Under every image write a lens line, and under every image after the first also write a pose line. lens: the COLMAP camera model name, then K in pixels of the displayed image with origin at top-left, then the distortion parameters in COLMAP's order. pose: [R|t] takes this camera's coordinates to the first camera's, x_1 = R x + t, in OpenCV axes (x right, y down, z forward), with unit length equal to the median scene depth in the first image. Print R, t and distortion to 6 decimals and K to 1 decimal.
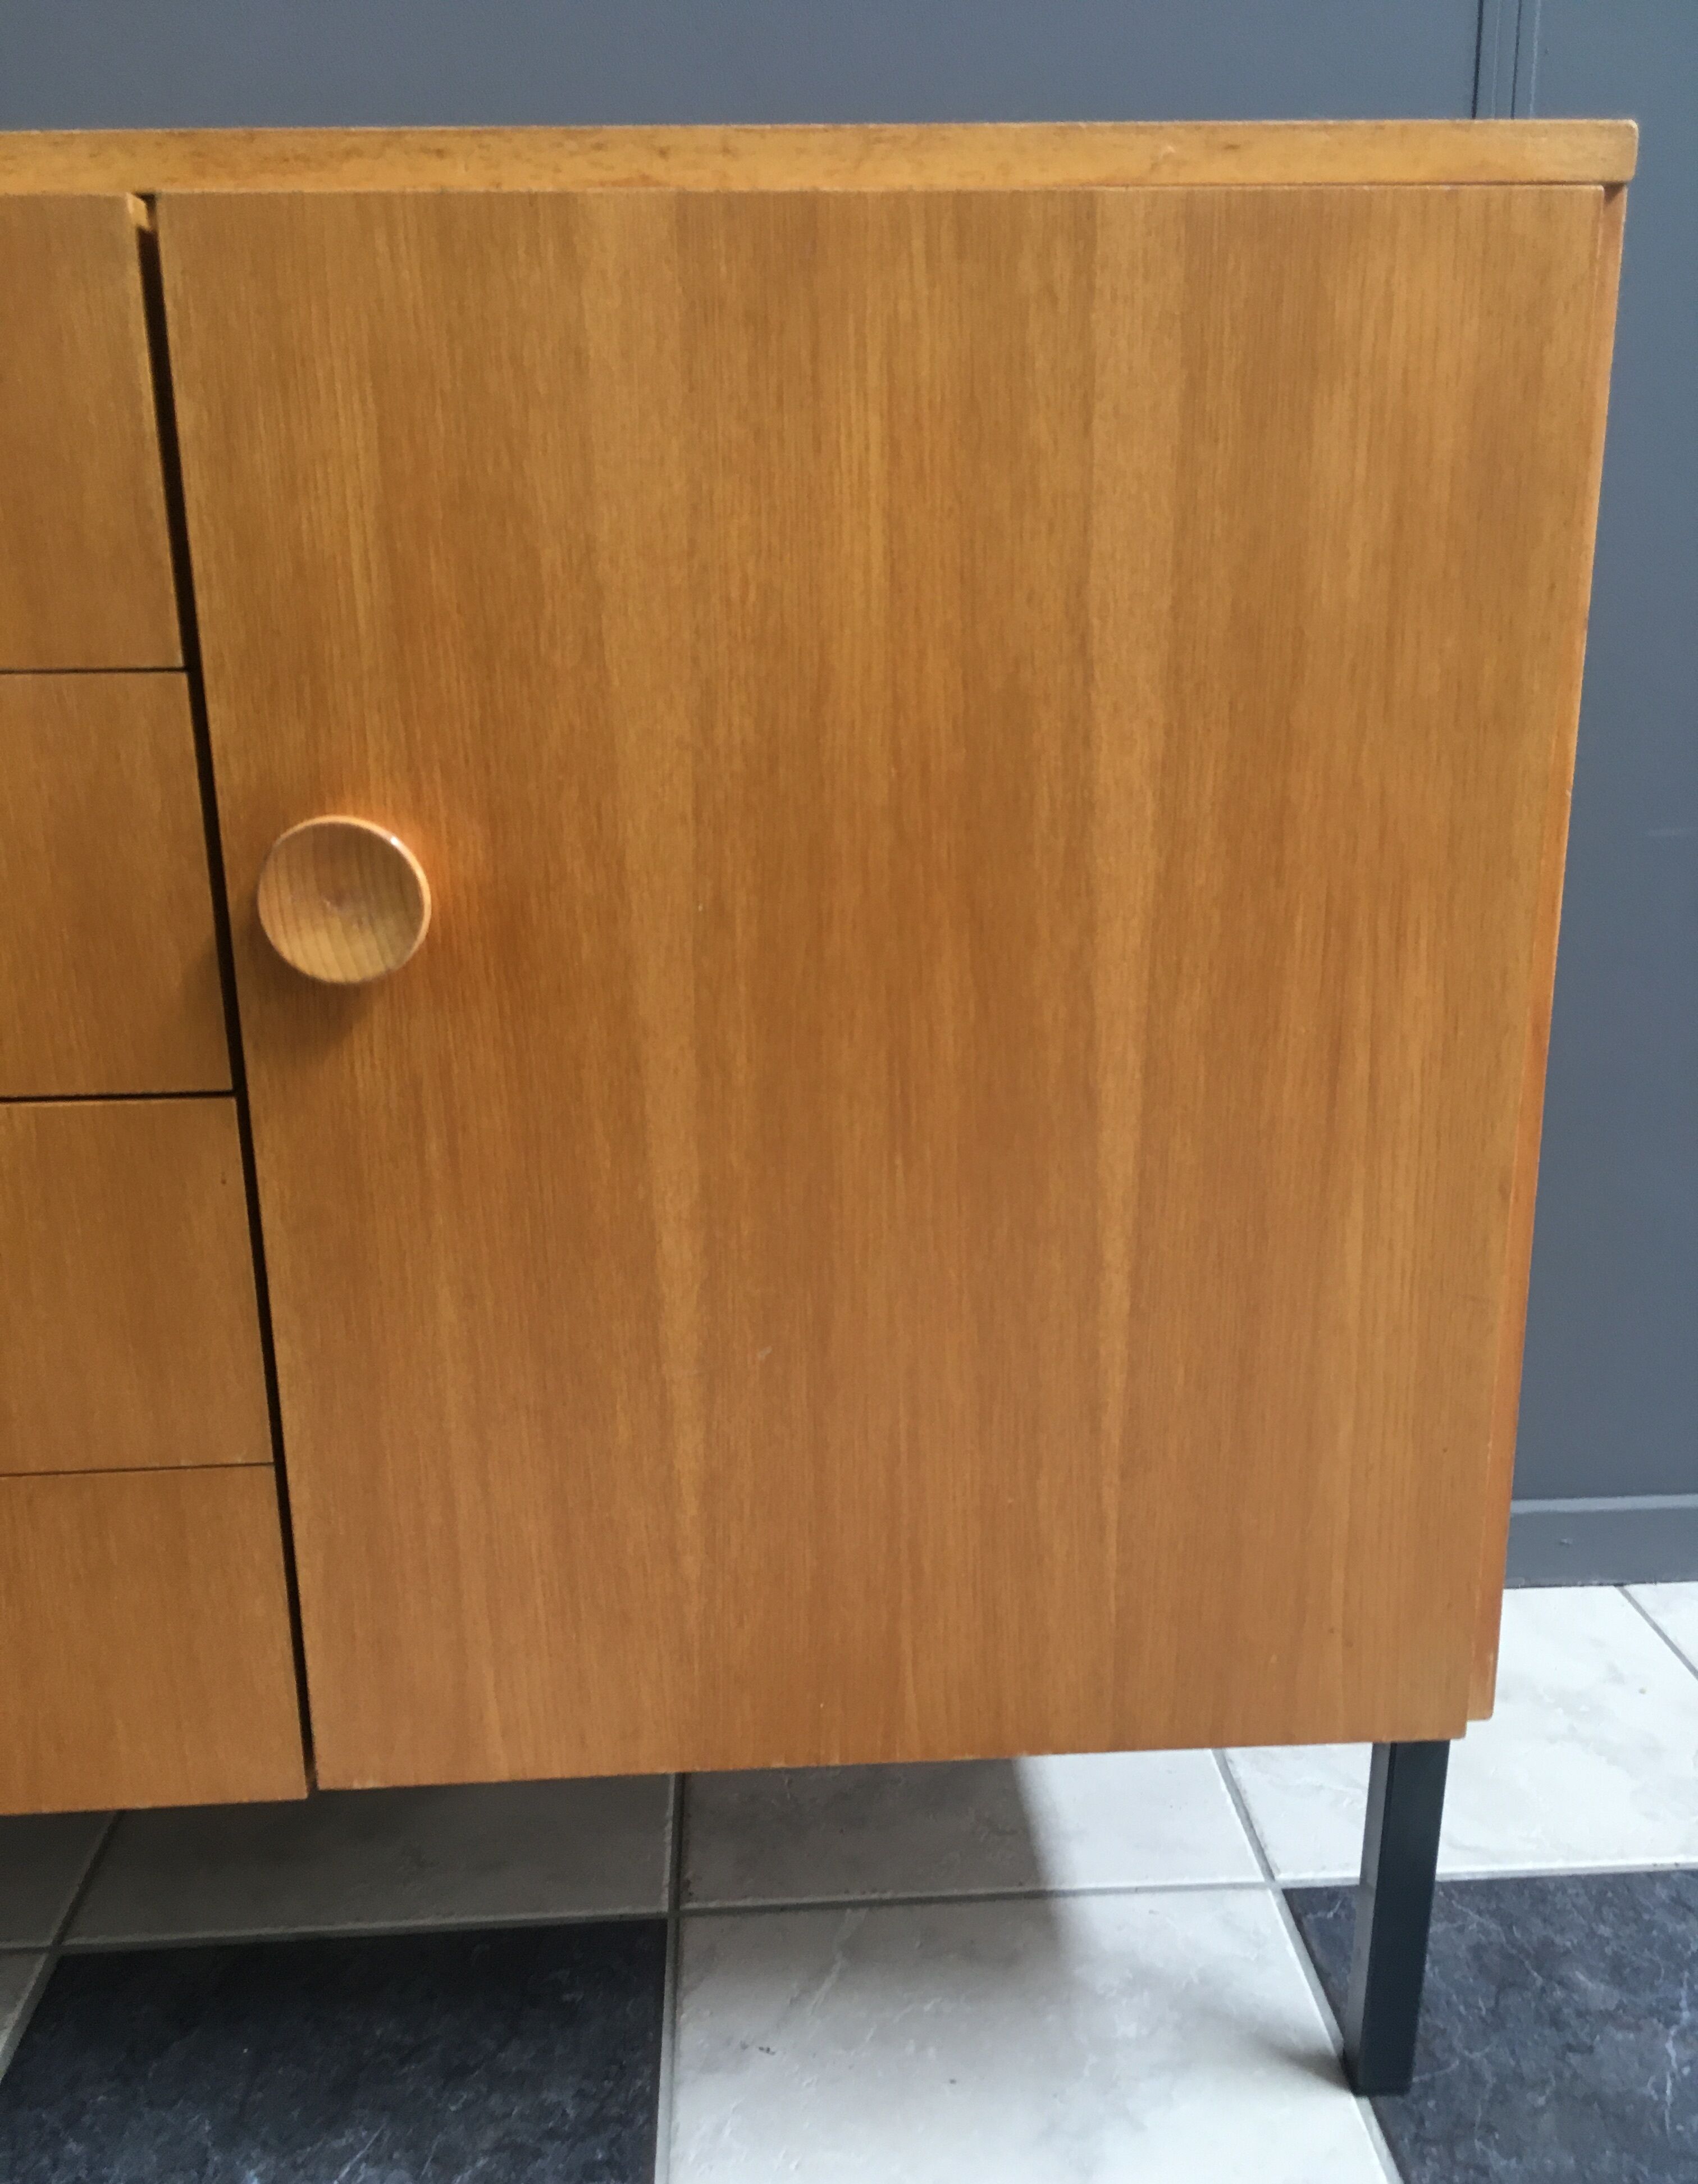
lens RADIAL K [[2003.2, 0, 855.3], [0, 2003.2, 1125.5], [0, 0, 1]] dist [0.020121, 0.000000]
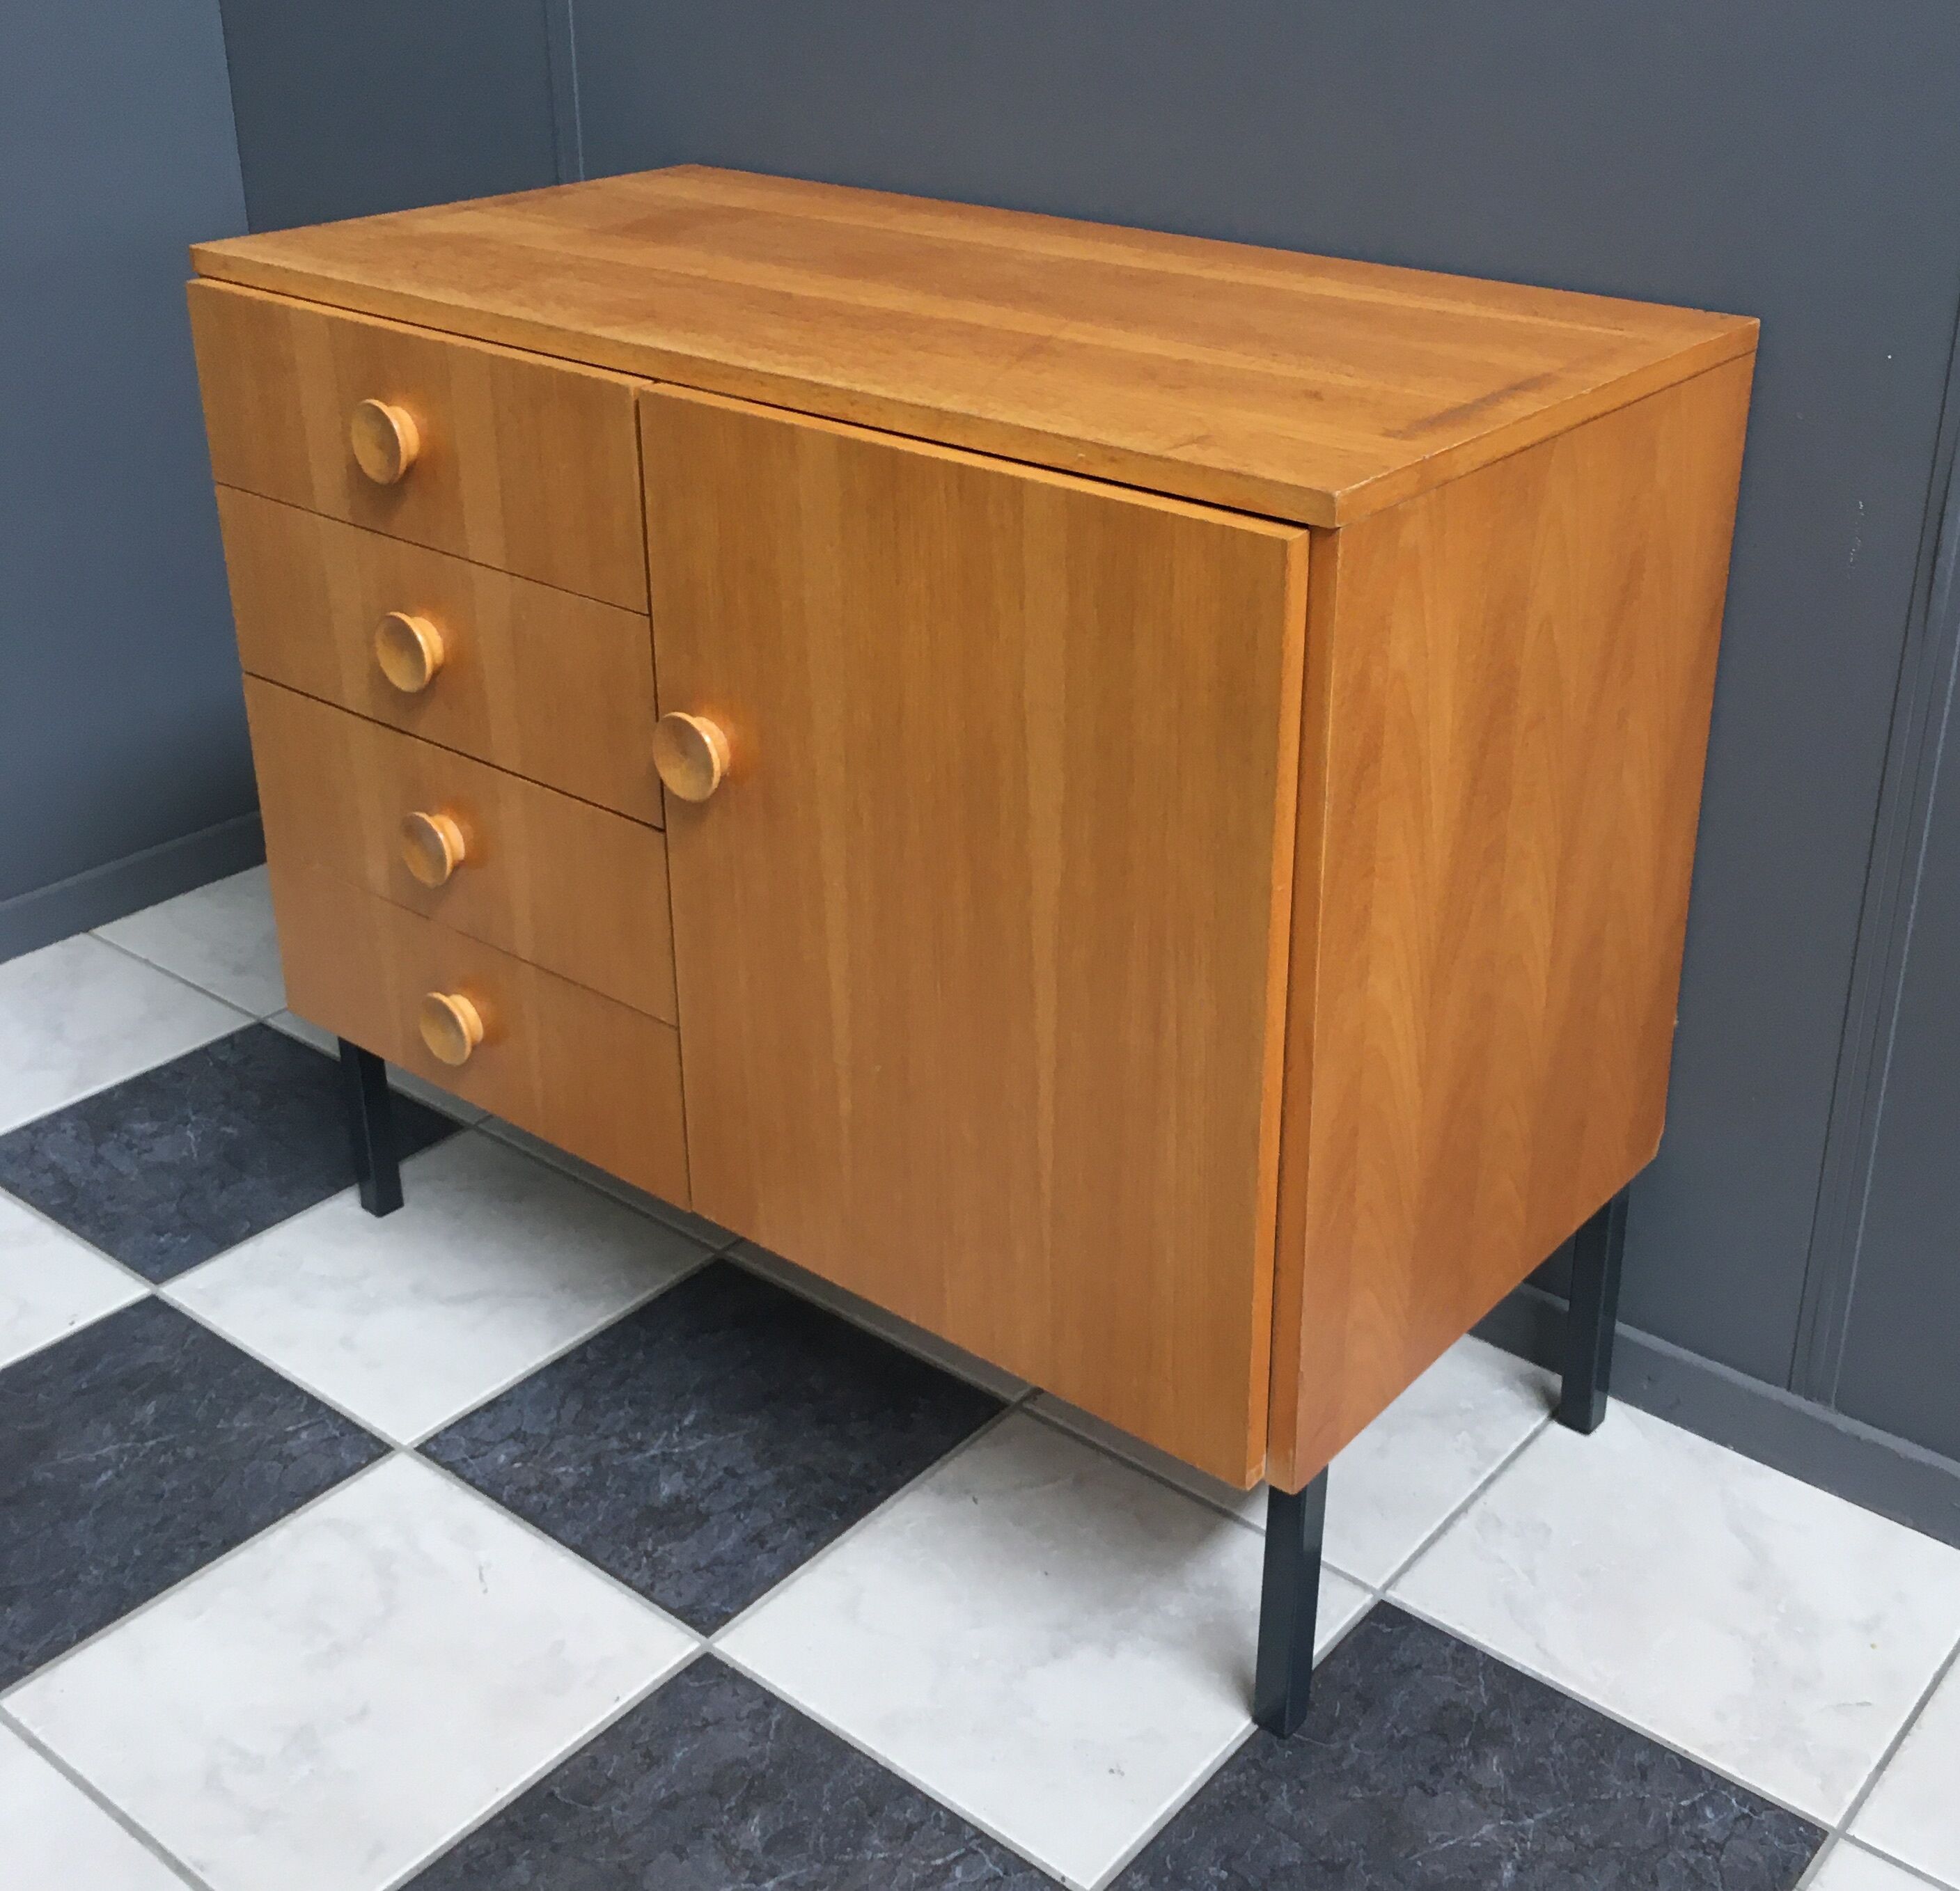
lens RADIAL K [[2421.7, 0, 1019.0], [0, 2421.7, 791.2], [0, 0, 1]] dist [0.026122, 0.000000]
pose [[0.735435, 0.281598, -0.616310, 1.012993], [-0.203693, 0.959362, 0.195276, -0.435207], [0.646254, -0.018075, 0.762908, -0.371059]]
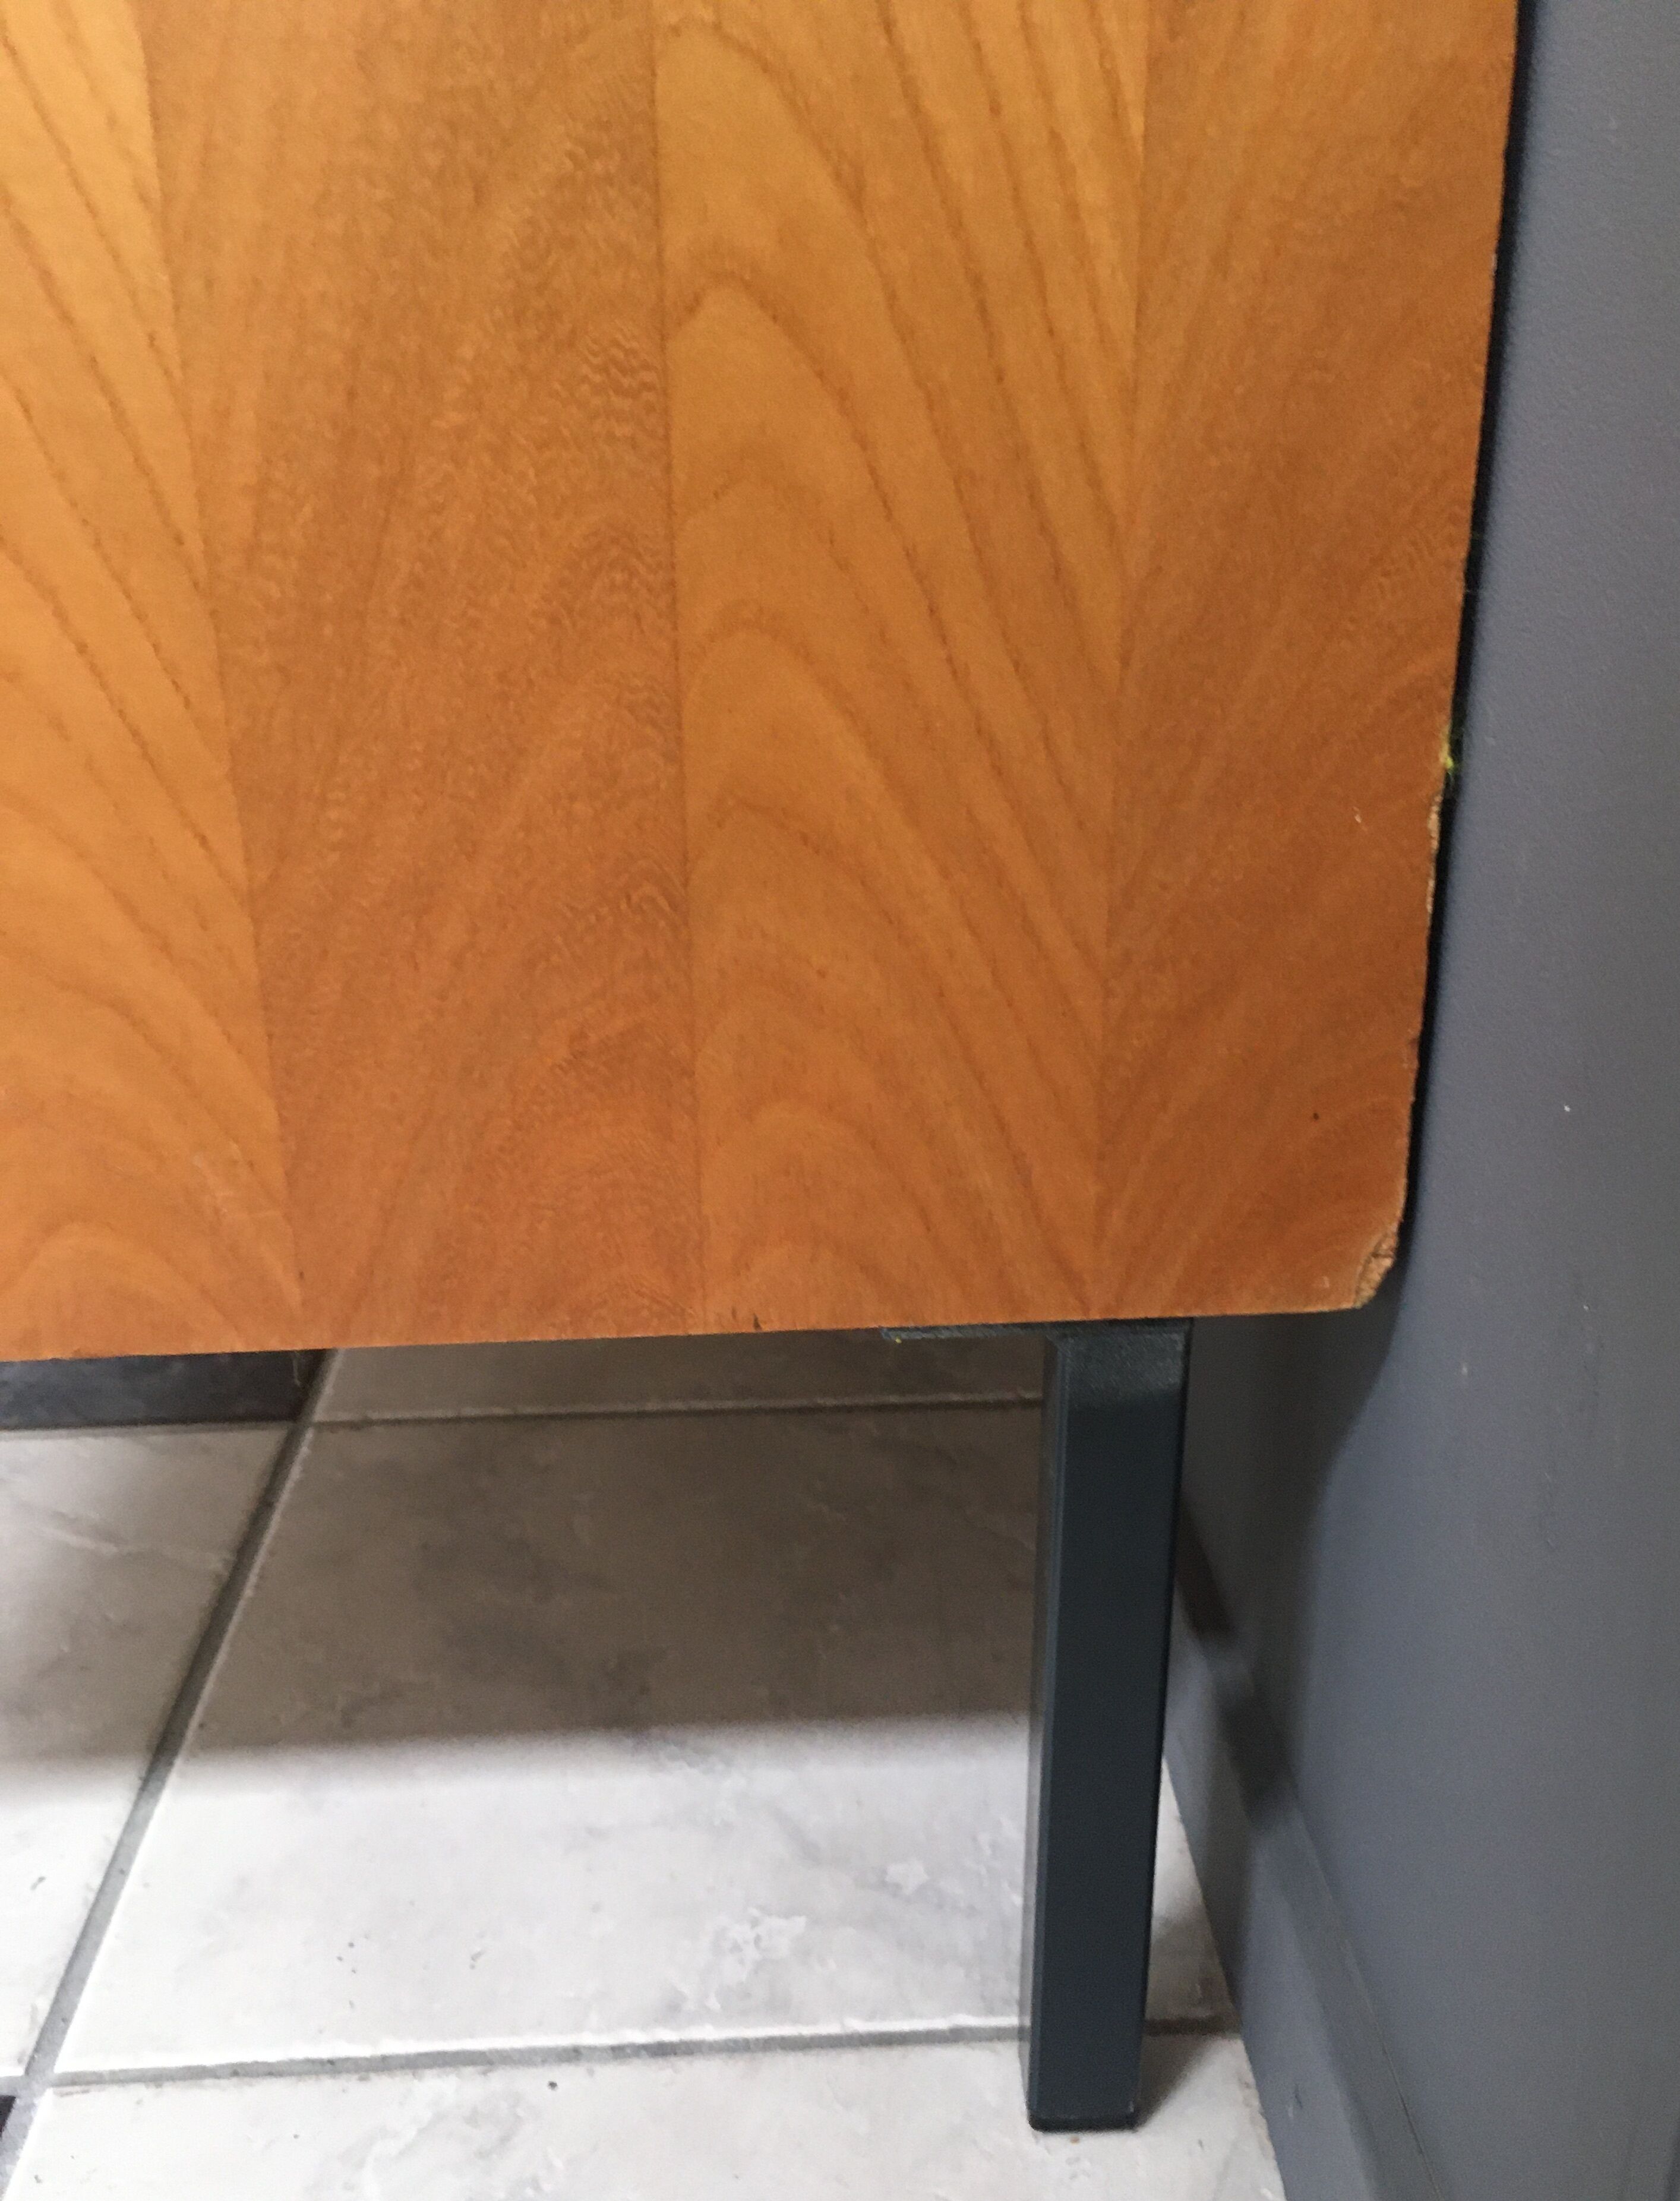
lens RADIAL K [[2033.8, 0, 874.1], [0, 2033.8, 1206.9], [0, 0, 1]] dist [0.019549, 0.000000]
pose [[-0.004593, 0.414560, -0.910011, 0.656610], [-0.274238, 0.874609, 0.399816, -0.040065], [0.961651, 0.251396, 0.109671, 1.297350]]
